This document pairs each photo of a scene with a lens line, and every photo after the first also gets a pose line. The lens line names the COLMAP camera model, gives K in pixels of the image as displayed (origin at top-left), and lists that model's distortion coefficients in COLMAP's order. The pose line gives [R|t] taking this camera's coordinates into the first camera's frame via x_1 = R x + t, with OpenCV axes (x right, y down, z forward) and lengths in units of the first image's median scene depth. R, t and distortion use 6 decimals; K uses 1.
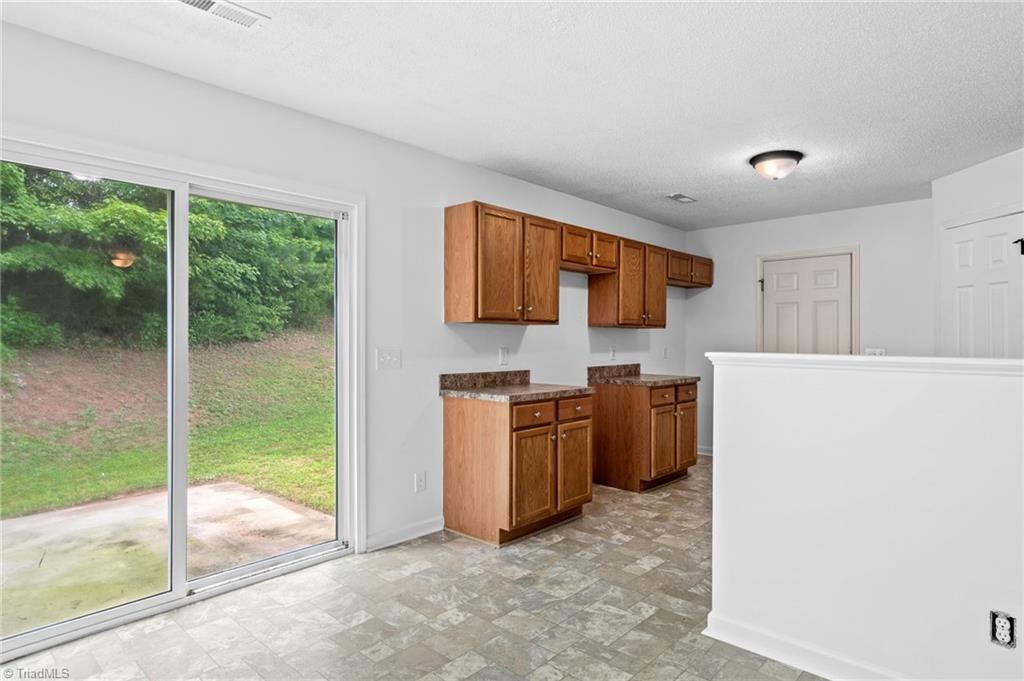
lens RADIAL K [[565.7, 0, 512.3], [0, 565.7, 341.8], [0, 0, 1]] dist [-0.002591, -0.002083]
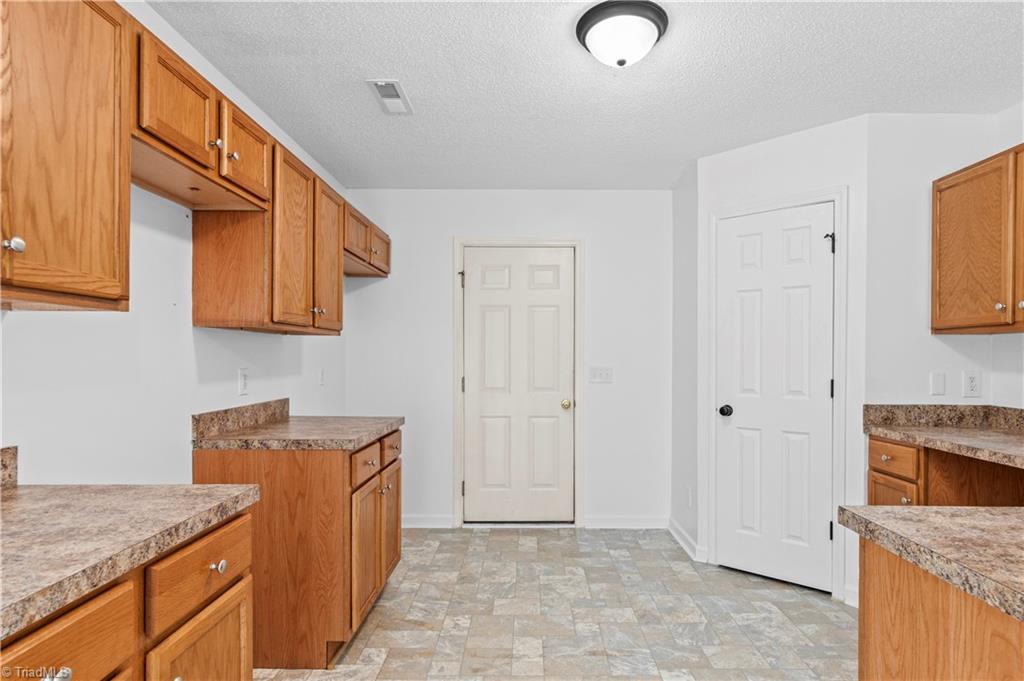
lens RADIAL K [[565.7, 0, 547.4], [0, 565.7, 361.5], [0, 0, 1]] dist [-0.002591, -0.002083]
pose [[0.711793, -0.004644, 0.702374, 0.018572], [-0.000038, 0.999978, 0.006651, -0.001288], [-0.702389, -0.004761, 0.711777, 0.494087]]
